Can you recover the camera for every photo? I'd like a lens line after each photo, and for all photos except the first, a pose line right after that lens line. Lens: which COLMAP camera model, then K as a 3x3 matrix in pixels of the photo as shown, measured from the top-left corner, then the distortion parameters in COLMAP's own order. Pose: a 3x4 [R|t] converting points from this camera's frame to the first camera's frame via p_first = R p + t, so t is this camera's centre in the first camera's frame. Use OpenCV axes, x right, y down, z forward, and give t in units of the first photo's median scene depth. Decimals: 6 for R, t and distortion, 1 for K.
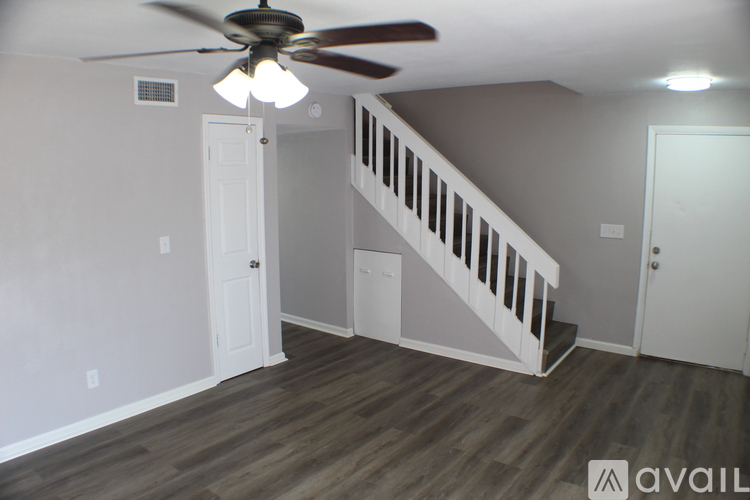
lens RADIAL K [[533.5, 0, 380.2], [0, 533.5, 252.8], [0, 0, 1]] dist [-0.214062, 0.074483]
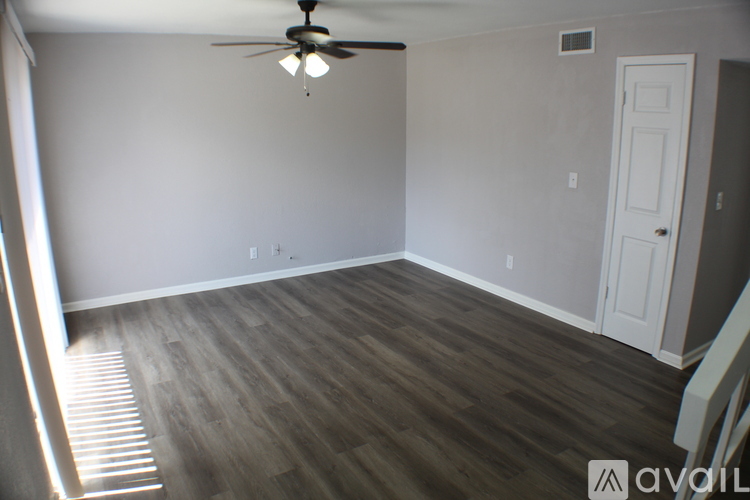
lens RADIAL K [[533.5, 0, 380.2], [0, 533.5, 252.8], [0, 0, 1]] dist [-0.214062, 0.074483]
pose [[-0.350626, 0.245445, -0.903780, 0.812977], [-0.147412, 0.938551, 0.312077, -0.162925], [0.924841, 0.242650, -0.292899, 1.031718]]
